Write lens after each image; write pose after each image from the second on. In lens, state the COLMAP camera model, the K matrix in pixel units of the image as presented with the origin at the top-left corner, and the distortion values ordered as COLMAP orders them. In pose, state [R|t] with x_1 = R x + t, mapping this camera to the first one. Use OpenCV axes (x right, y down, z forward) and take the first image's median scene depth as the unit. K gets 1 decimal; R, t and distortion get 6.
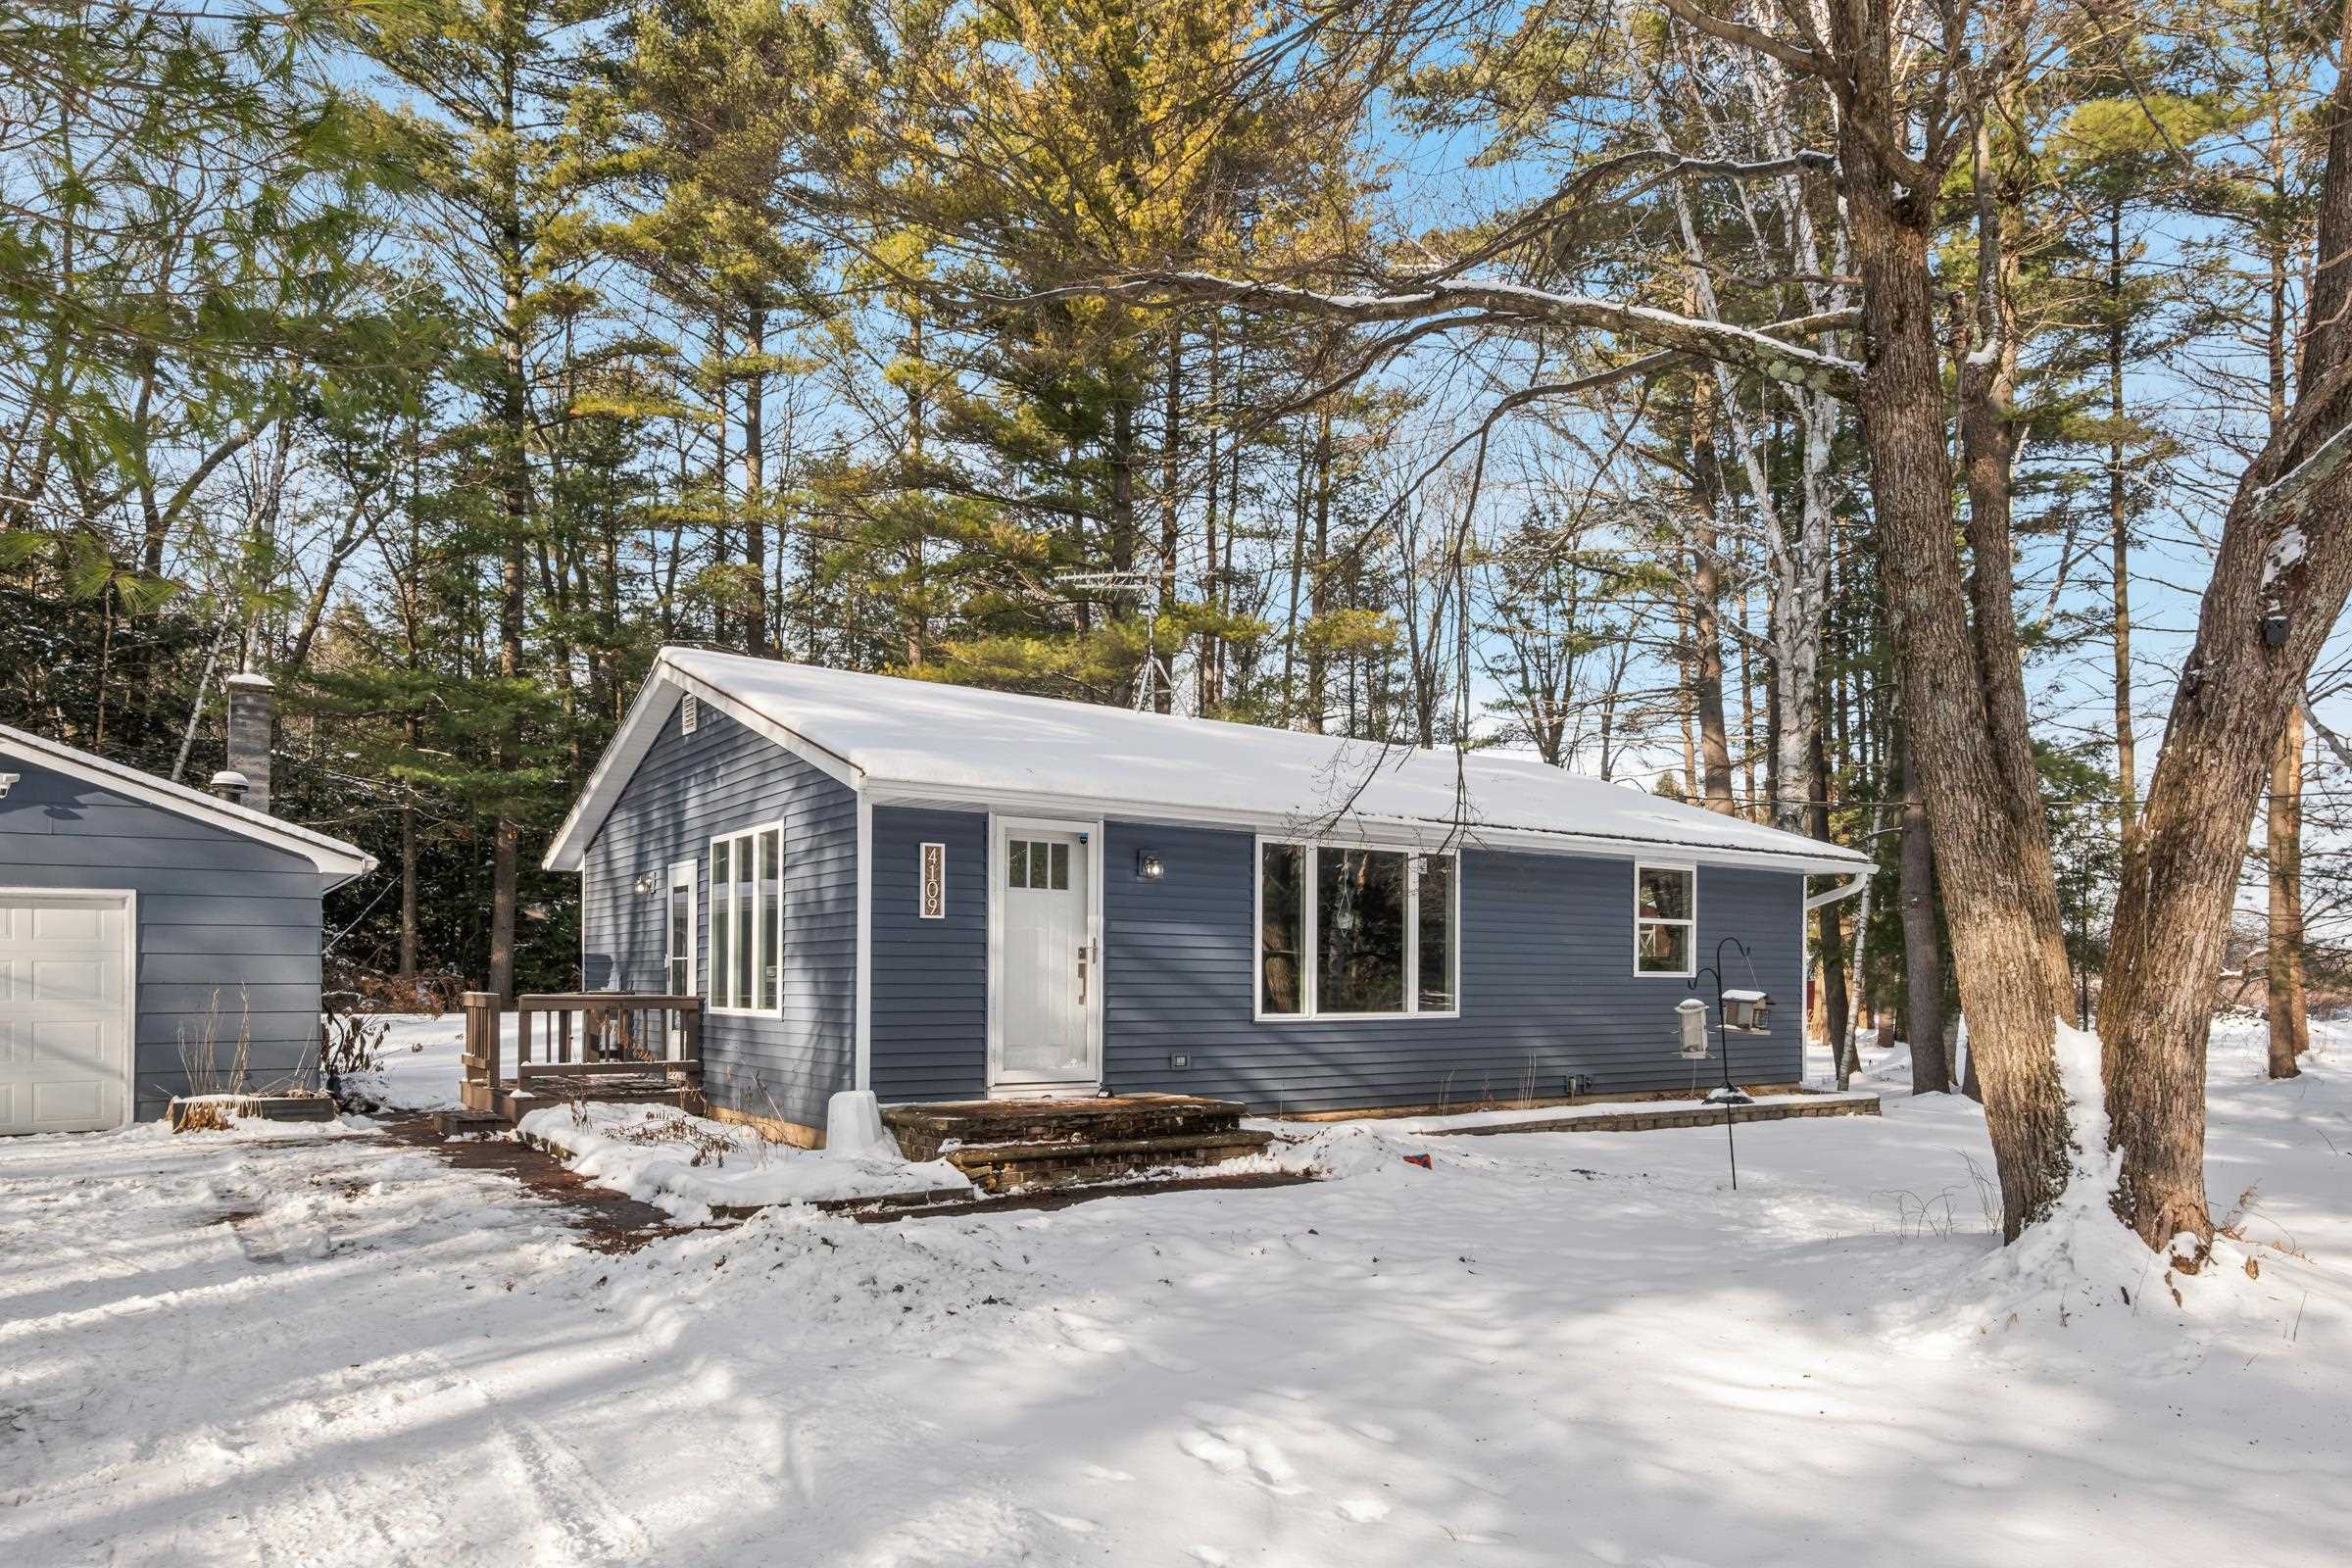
lens RADIAL K [[1430.5, 0, 1177.6], [0, 1430.5, 723.5], [0, 0, 1]] dist [0.011471, -0.002205]
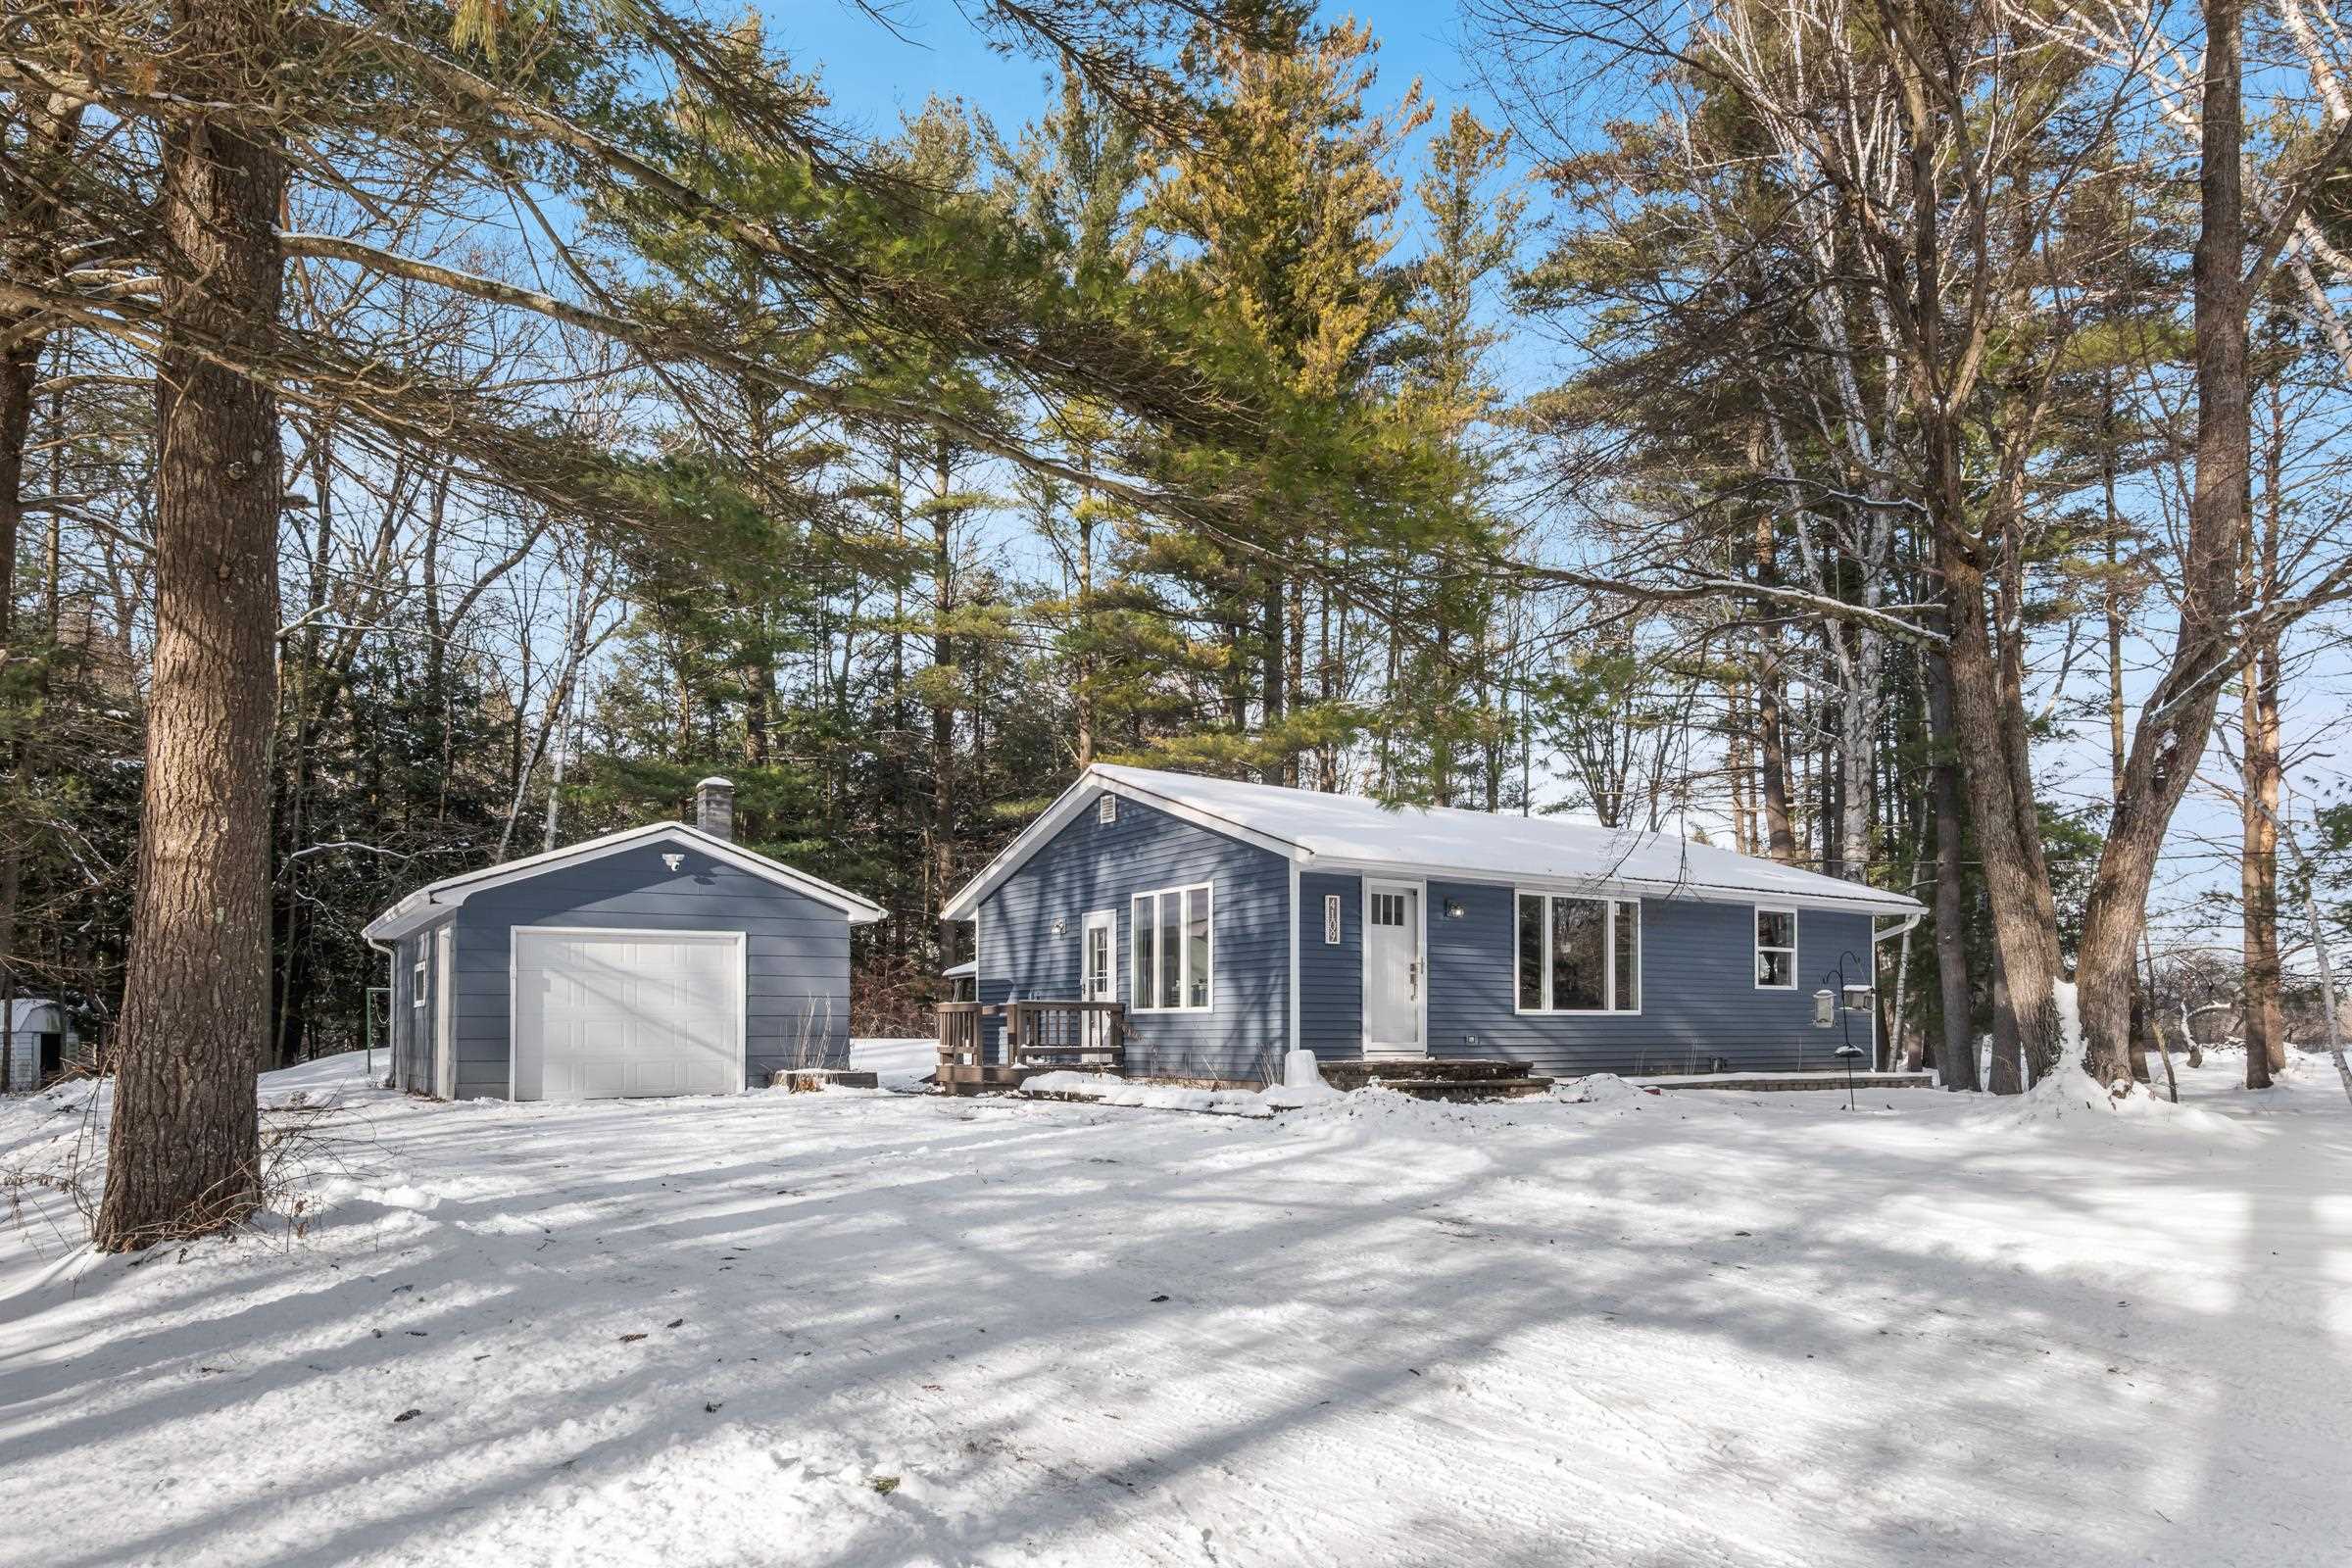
lens RADIAL K [[1382.4, 0, 1176.0], [0, 1382.4, 784.0], [0, 0, 1]] dist [0.004265, 0.002074]
pose [[0.999716, -0.009902, -0.021677, -0.246921], [0.009880, 0.999951, -0.001126, -0.031068], [0.021687, 0.000912, 0.999764, -0.416325]]
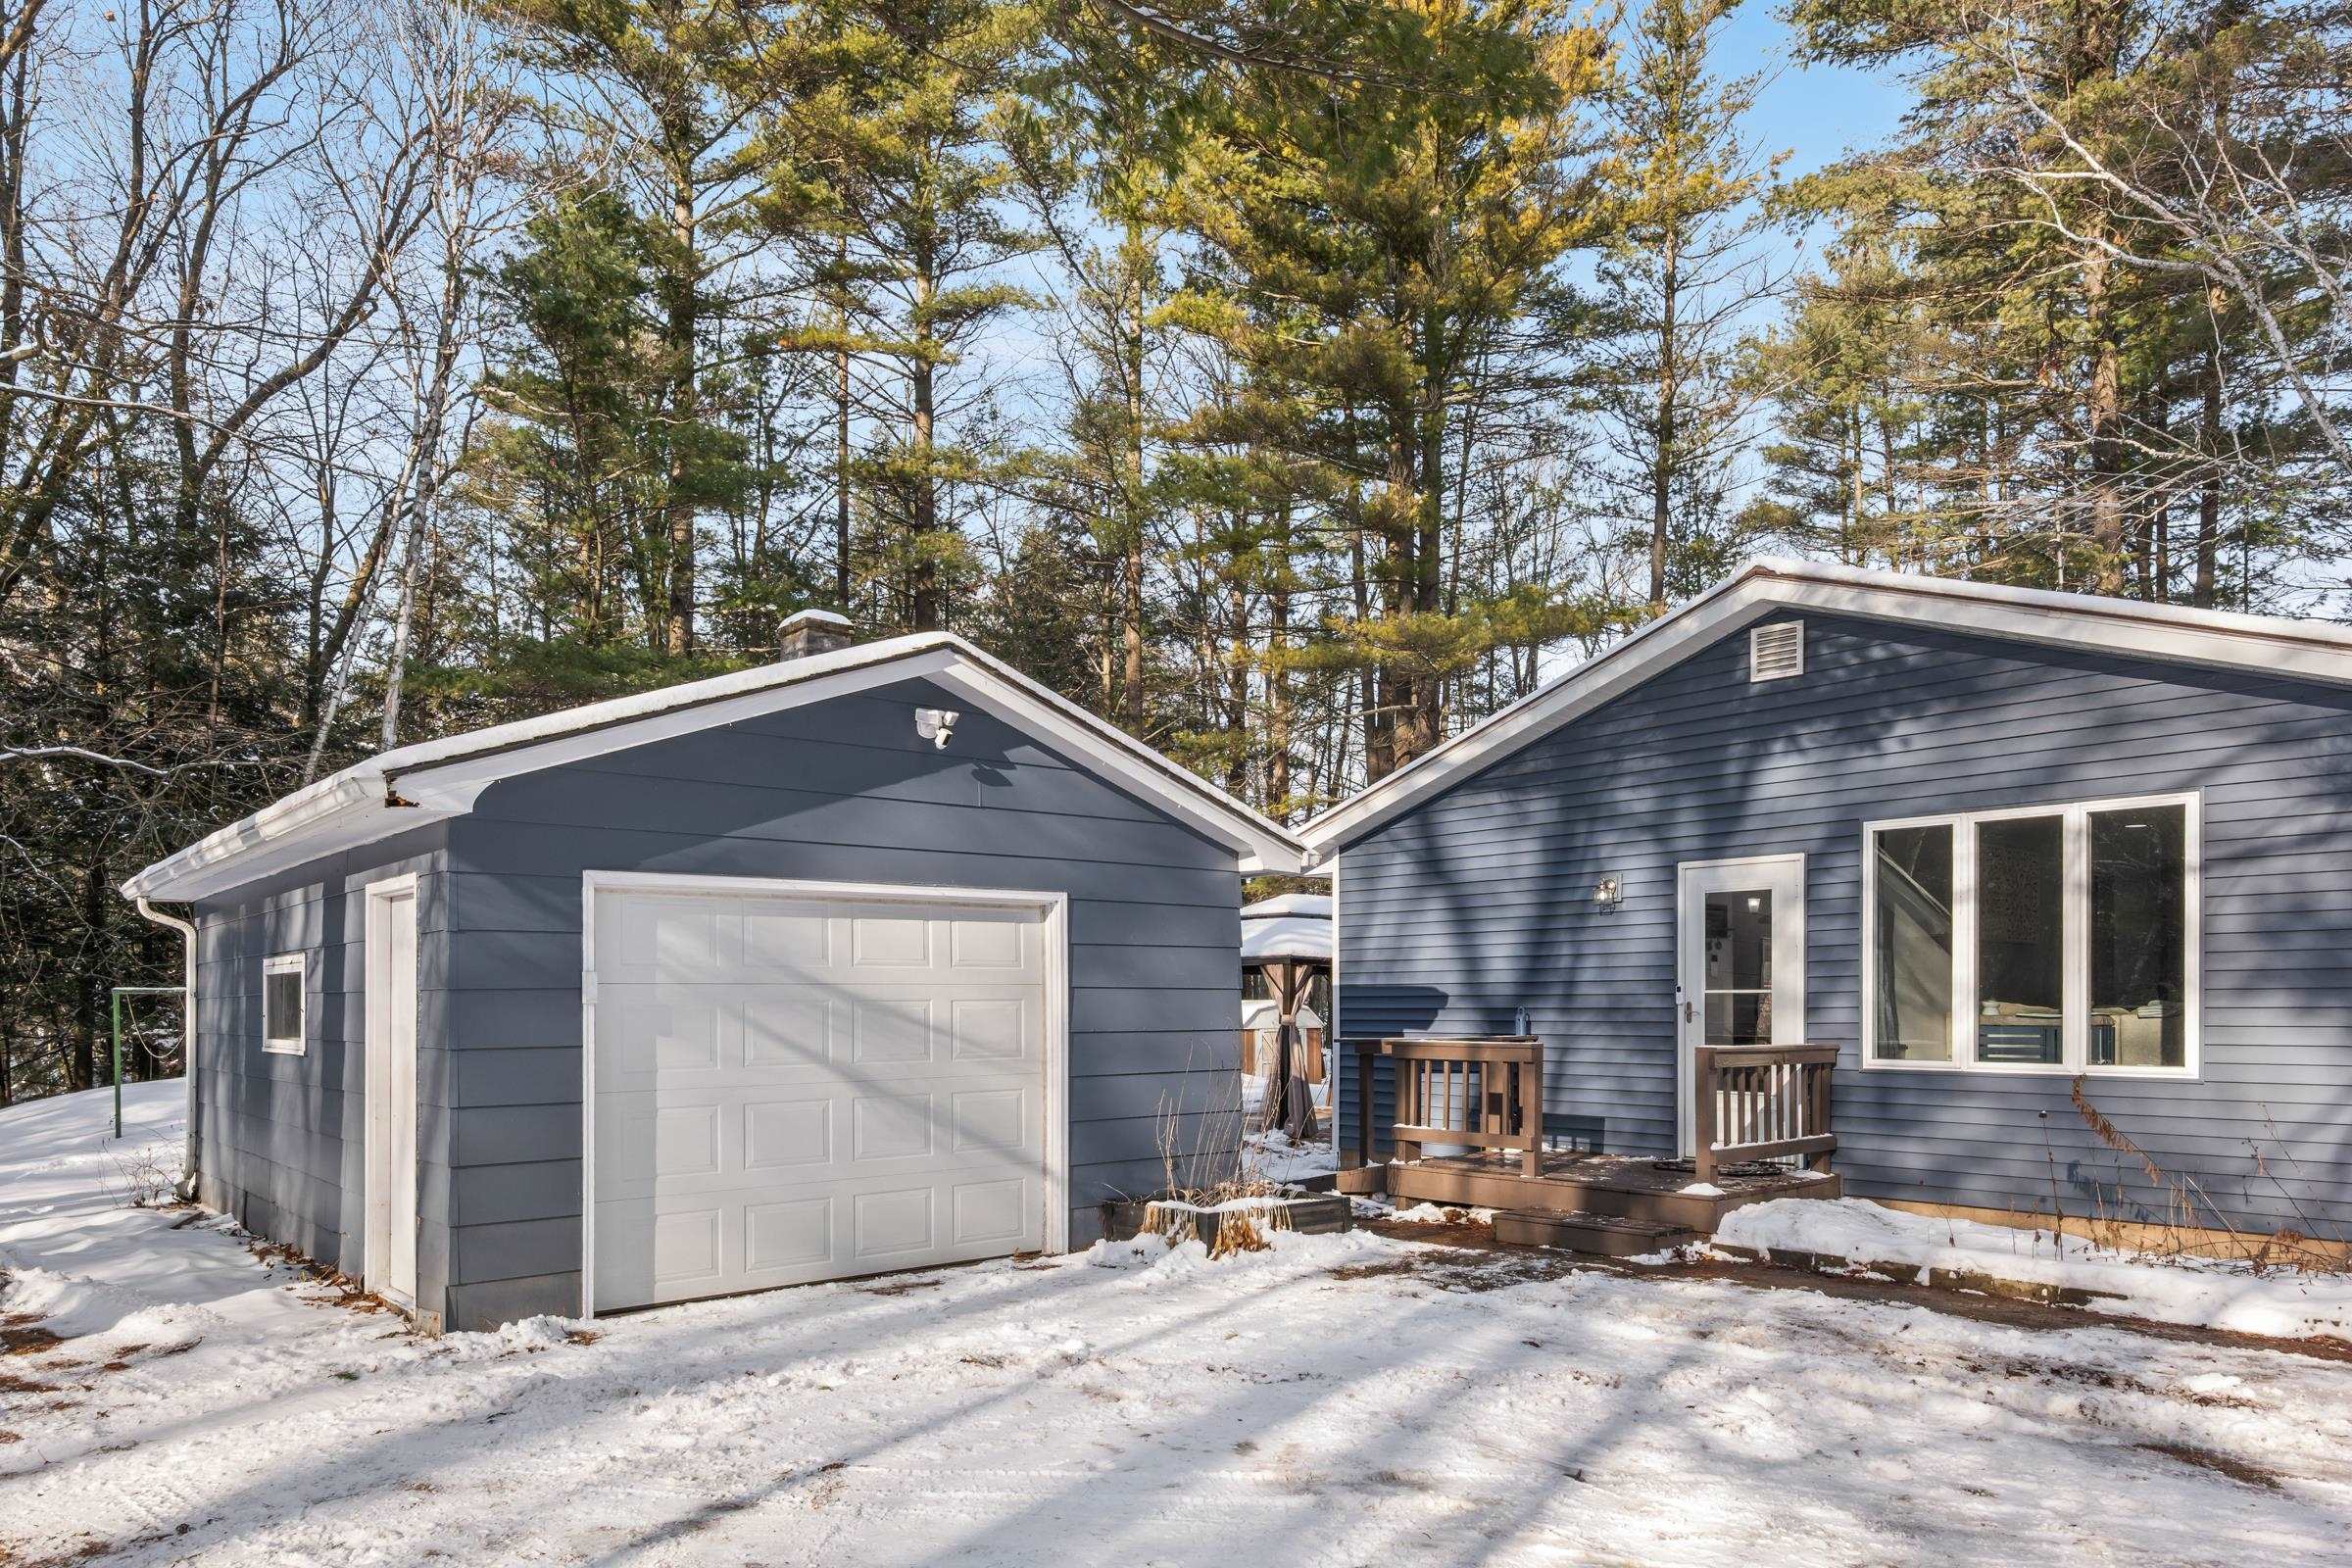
lens RADIAL K [[1454.9, 0, 1177.7], [0, 1454.9, 815.1], [0, 0, 1]] dist [0.000449, -0.001096]
pose [[0.994577, 0.007368, 0.103741, -0.745663], [-0.012265, 0.998836, 0.046646, 0.047552], [-0.103277, -0.047666, 0.993510, 0.328252]]
